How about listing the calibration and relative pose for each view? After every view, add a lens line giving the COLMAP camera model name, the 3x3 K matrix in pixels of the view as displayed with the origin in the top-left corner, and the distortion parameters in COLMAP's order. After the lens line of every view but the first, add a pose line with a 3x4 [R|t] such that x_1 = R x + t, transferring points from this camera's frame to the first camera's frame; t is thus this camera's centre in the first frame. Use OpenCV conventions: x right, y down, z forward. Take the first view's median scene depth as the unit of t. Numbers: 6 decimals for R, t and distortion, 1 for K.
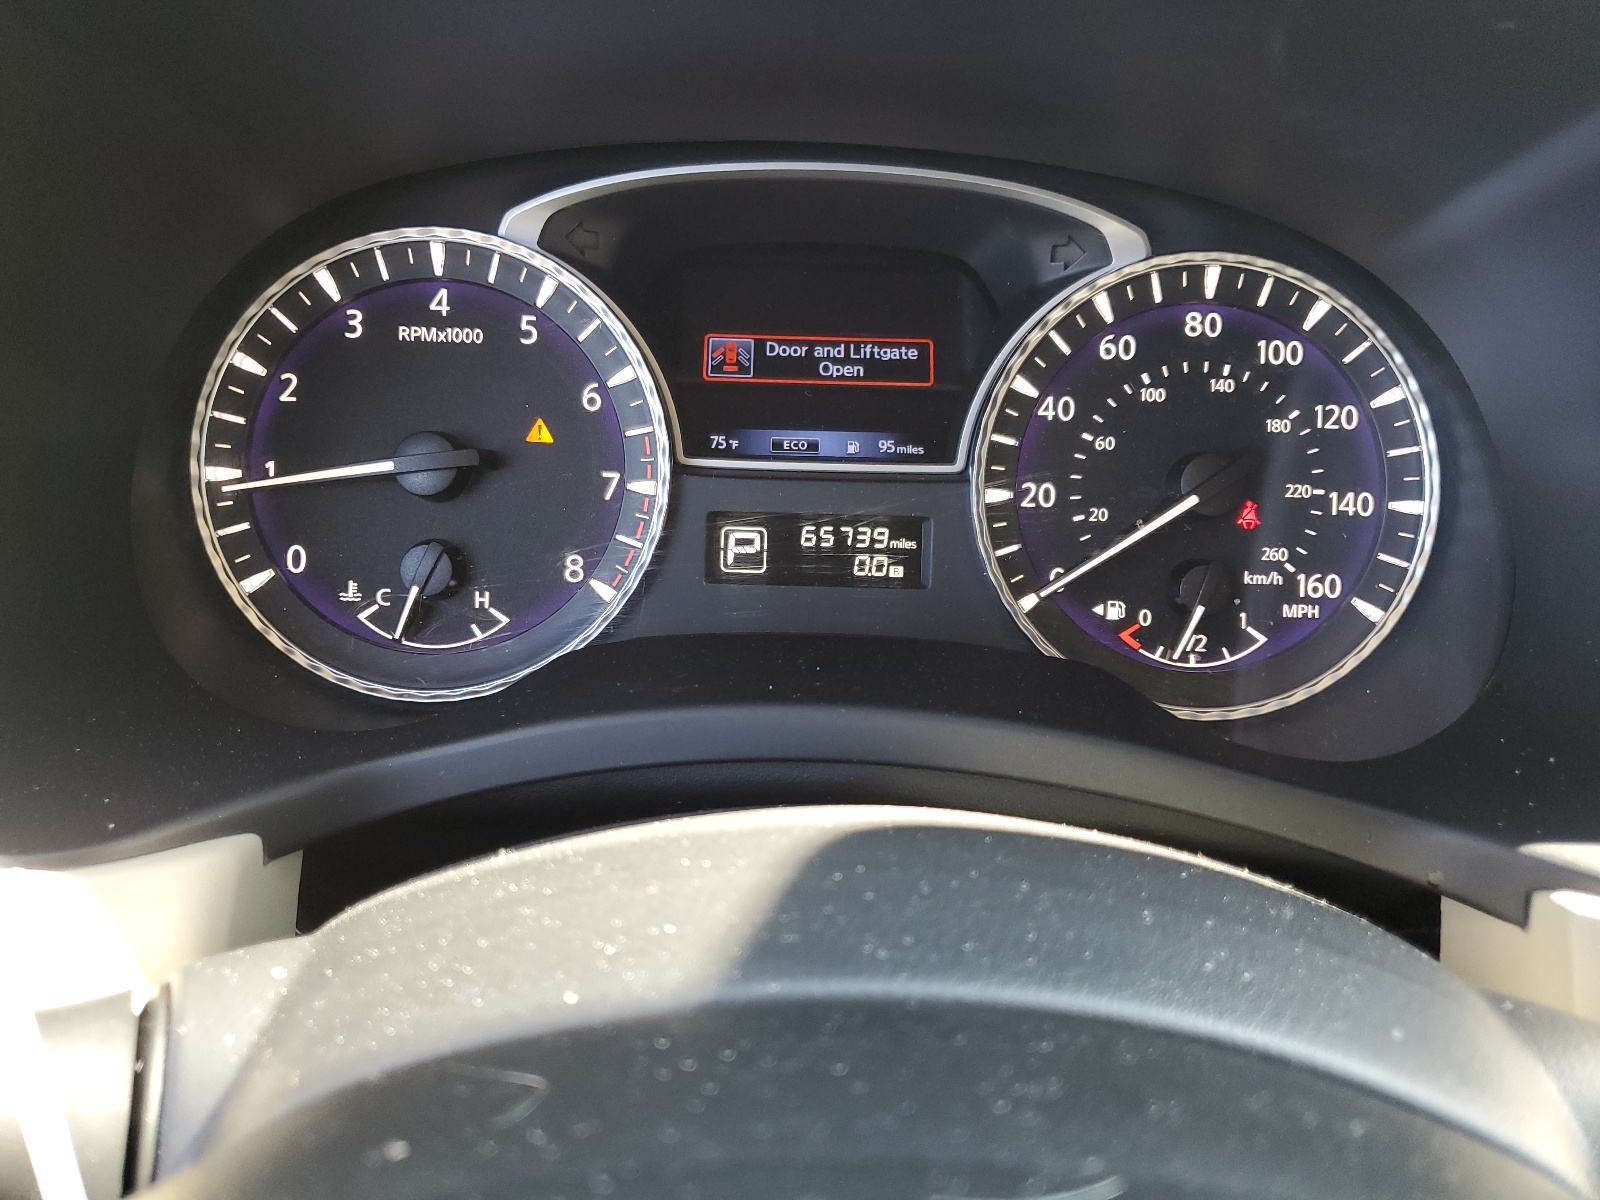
lens RADIAL K [[1219.4, 0, 802.6], [0, 1219.4, 603.0], [0, 0, 1]] dist [-0.002286, -0.005476]
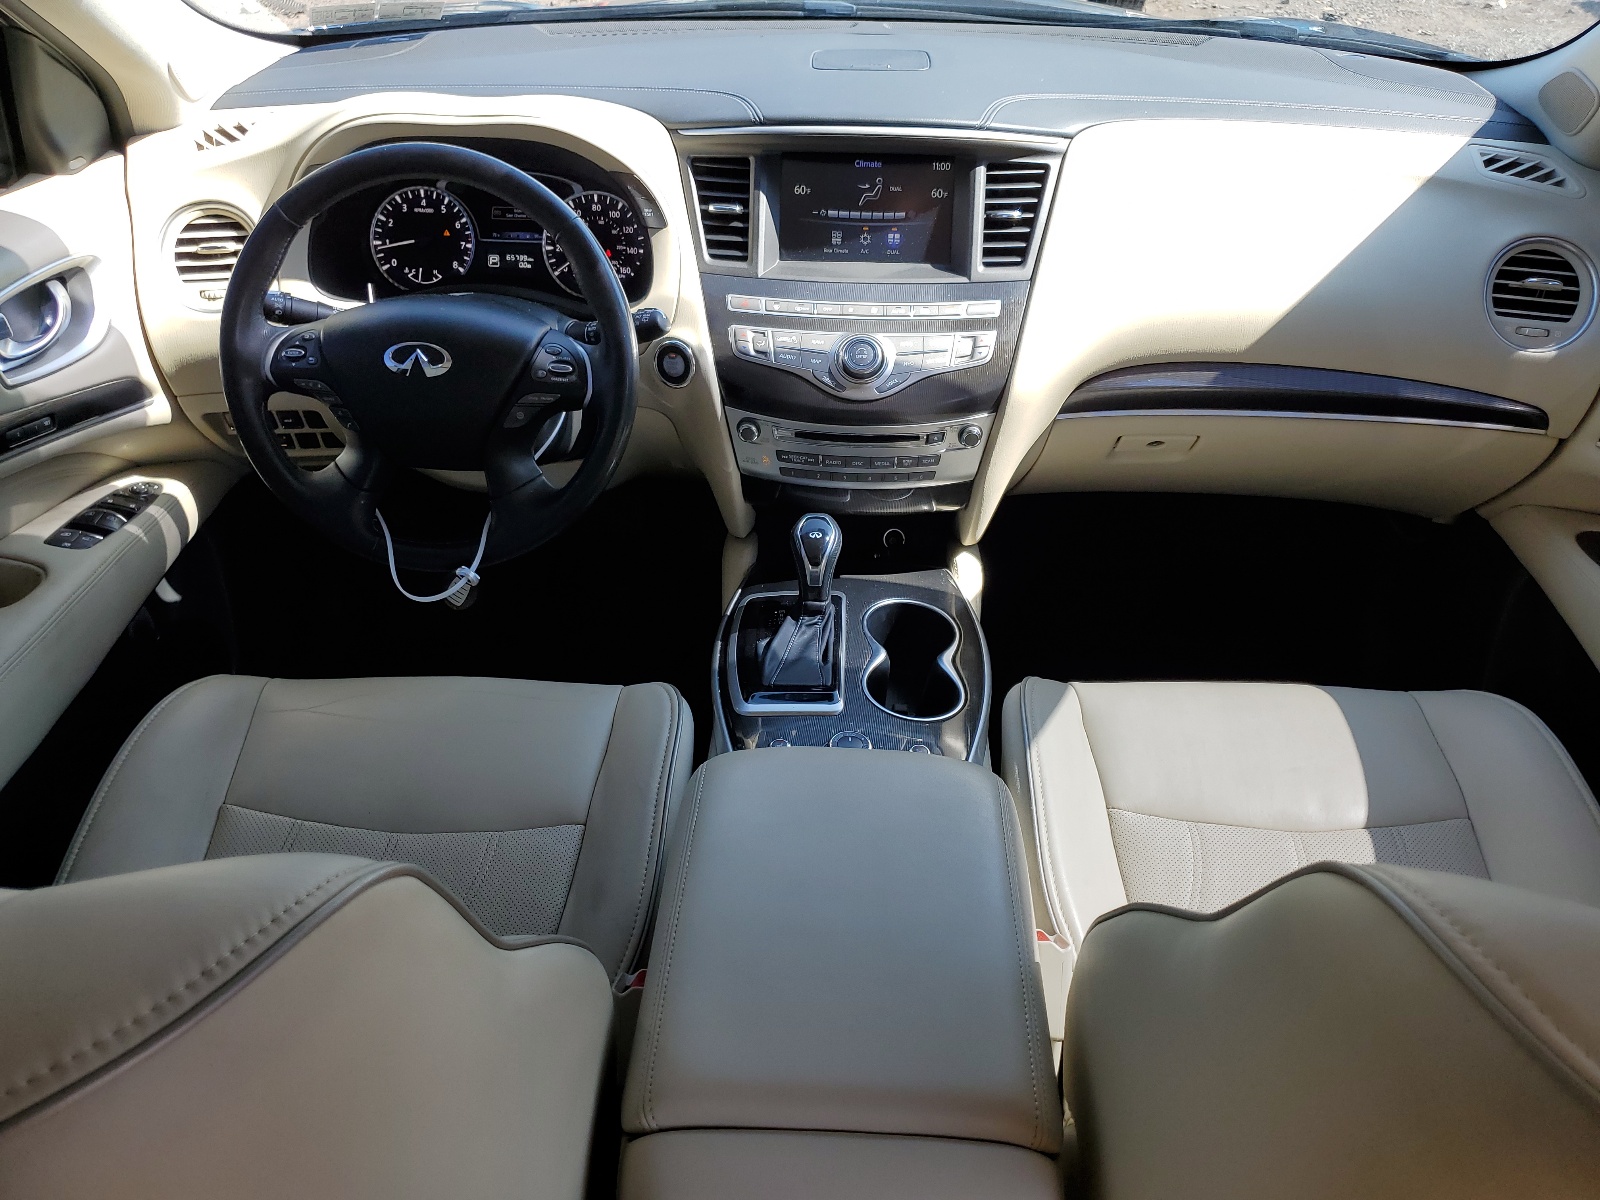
lens RADIAL K [[1219.4, 0, 795.8], [0, 1219.4, 597.8], [0, 0, 1]] dist [-0.002286, -0.005476]
pose [[0.998882, 0.015199, -0.044753, 1.275564], [-0.007535, 0.985982, 0.166679, 0.420391], [0.046659, -0.166156, 0.984995, -3.539767]]
